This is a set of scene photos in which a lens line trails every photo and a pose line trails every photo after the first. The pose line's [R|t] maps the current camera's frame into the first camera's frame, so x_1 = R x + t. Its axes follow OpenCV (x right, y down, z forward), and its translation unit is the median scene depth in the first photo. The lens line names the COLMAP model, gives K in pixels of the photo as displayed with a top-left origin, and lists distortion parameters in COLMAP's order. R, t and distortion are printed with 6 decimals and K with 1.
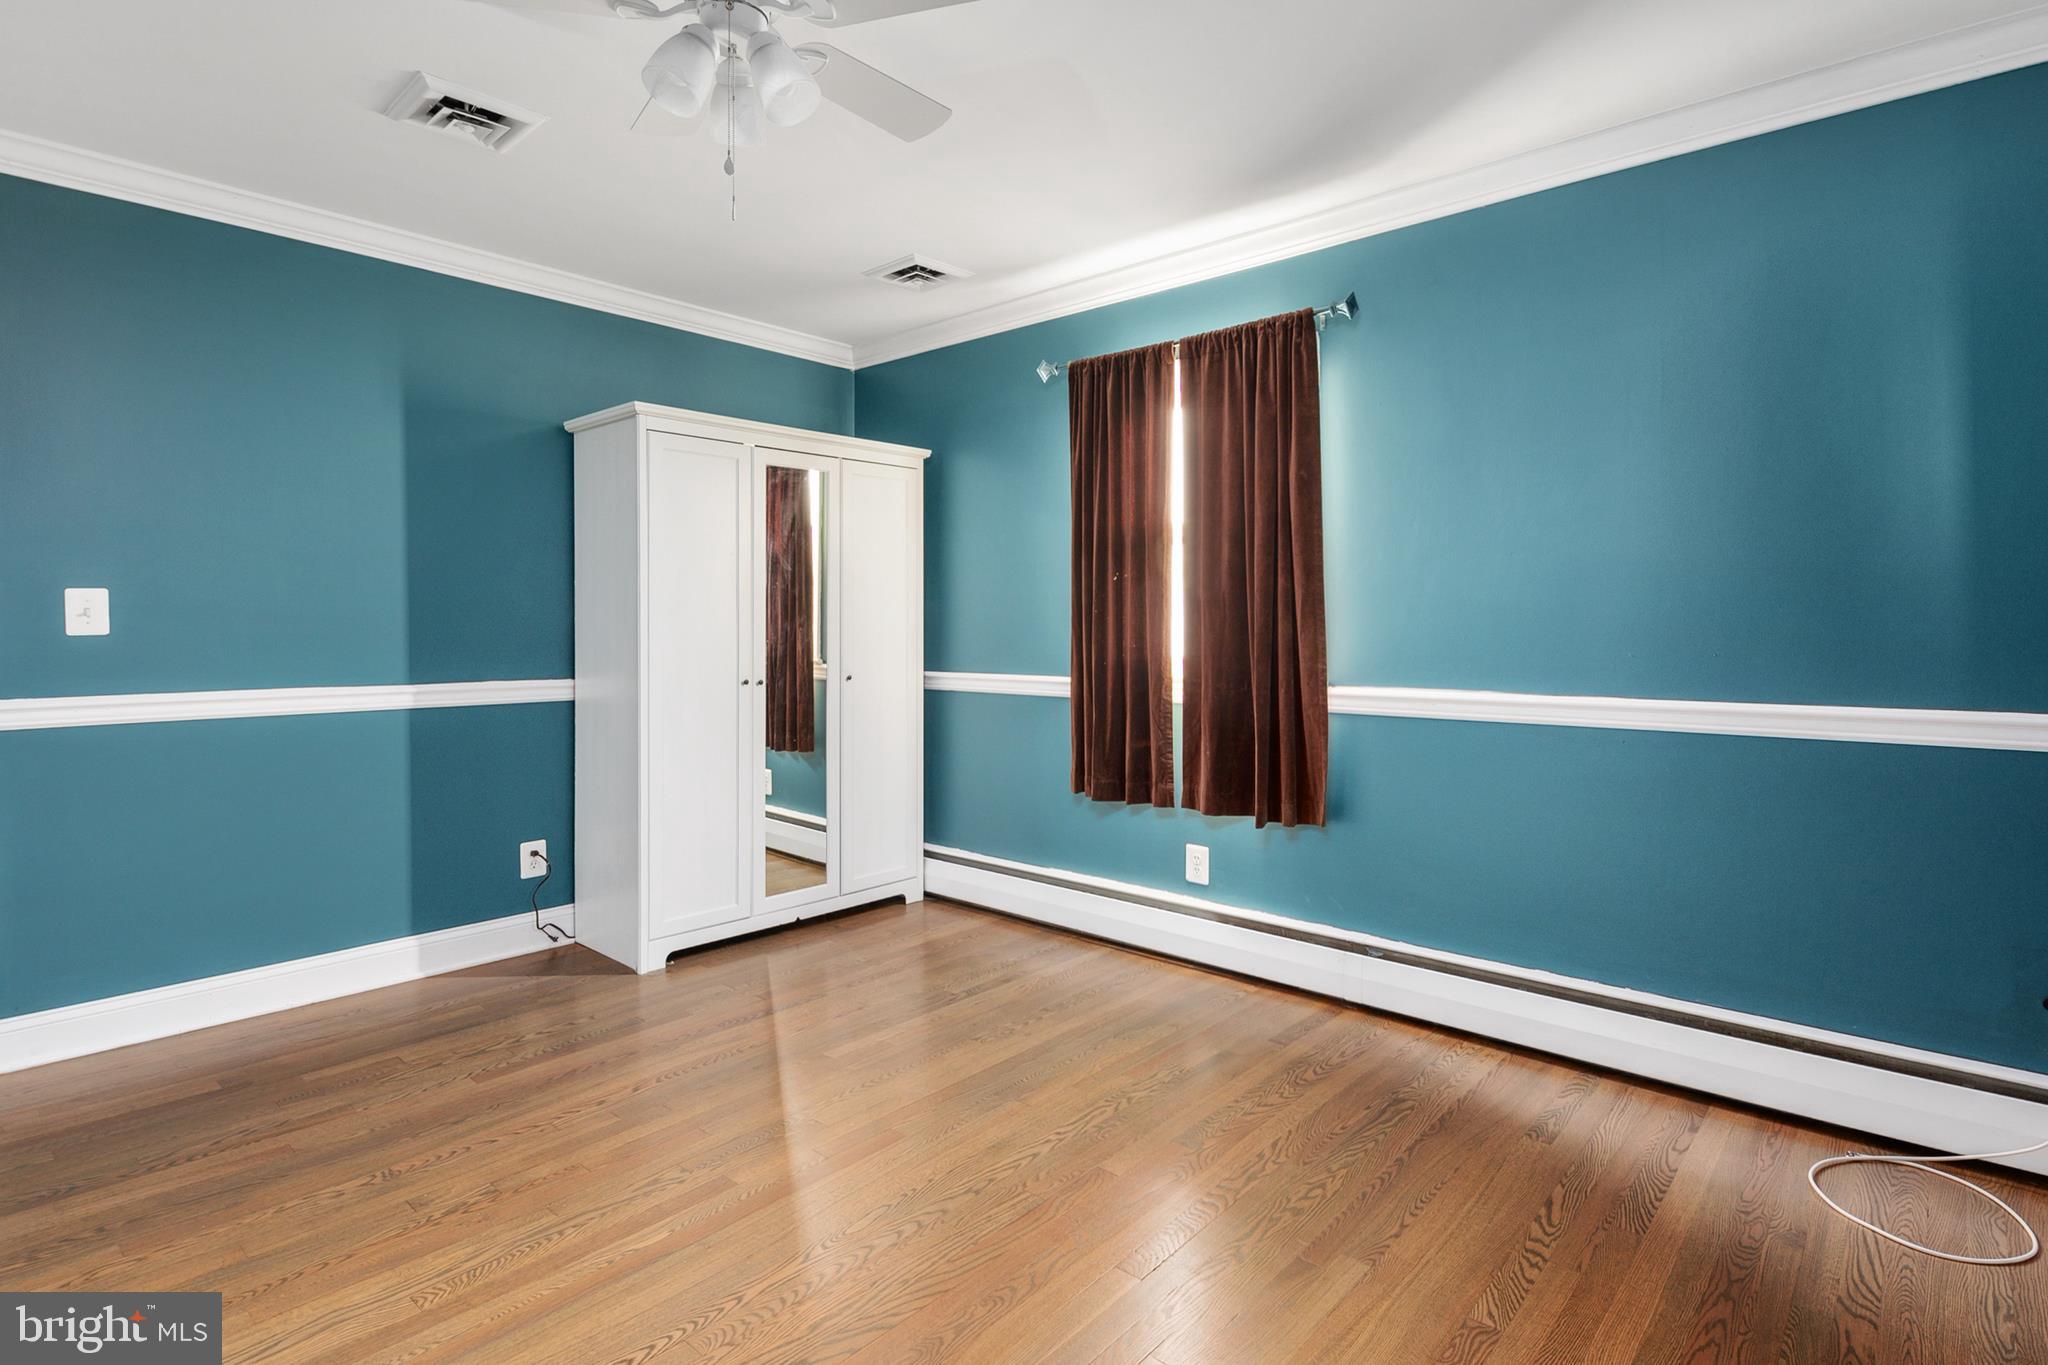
lens RADIAL K [[1041.0, 0, 1032.6], [0, 1041.0, 631.5], [0, 0, 1]] dist [-0.000613, 0.000084]
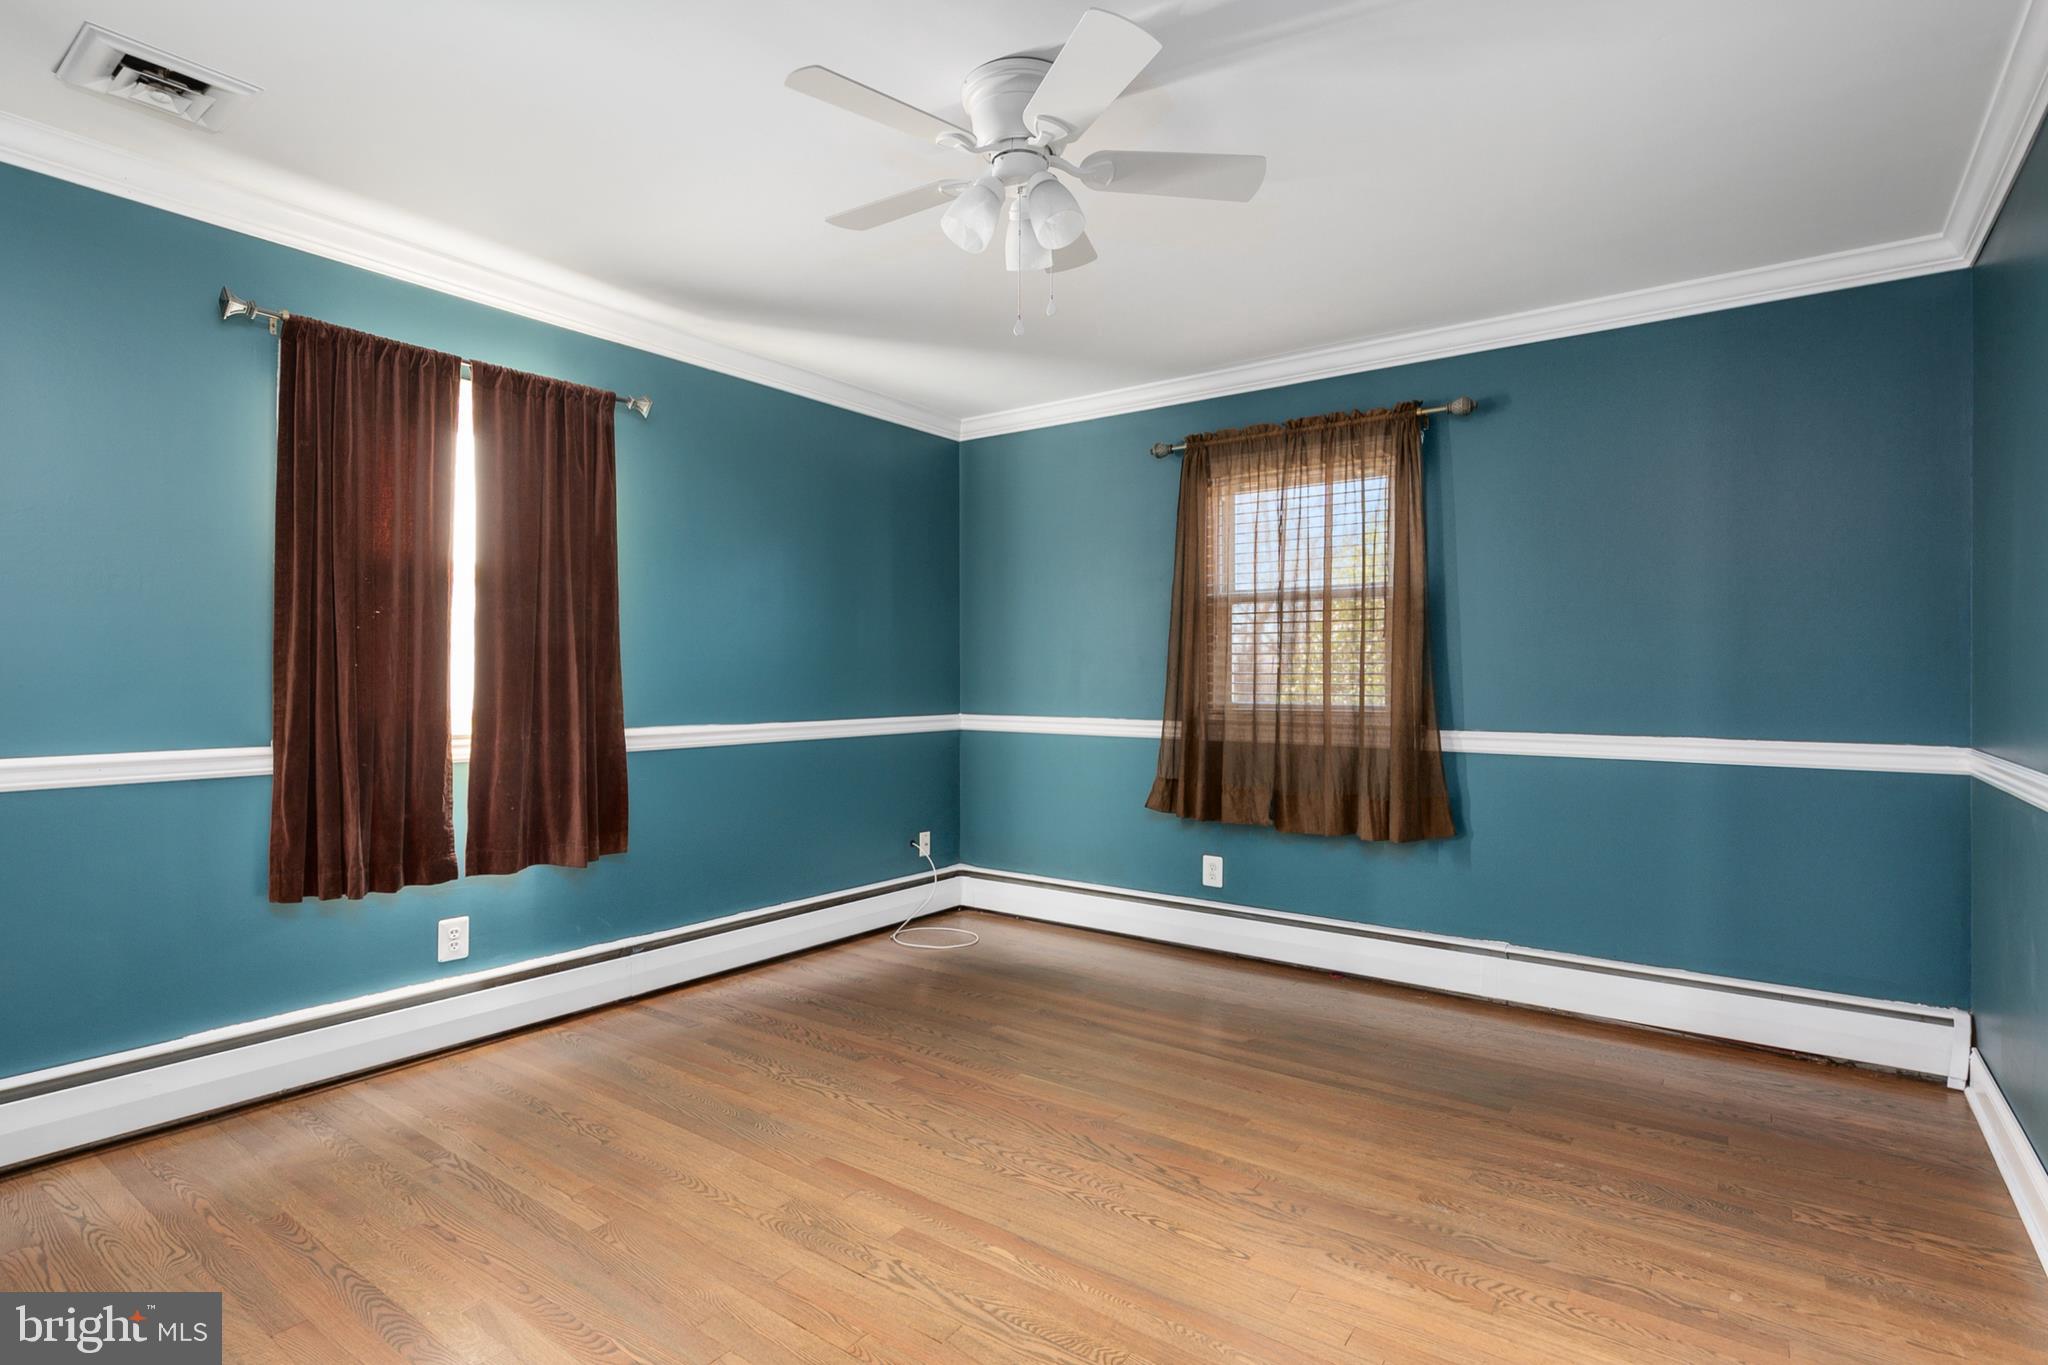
lens RADIAL K [[1022.1, 0, 1024.0], [0, 1022.1, 682.5], [0, 0, 1]] dist [-0.000992, -0.000058]
pose [[-0.098633, -0.003964, 0.995116, -0.851044], [0.003723, 0.999984, 0.004353, -0.001346], [-0.995117, 0.004134, -0.098616, 0.652502]]
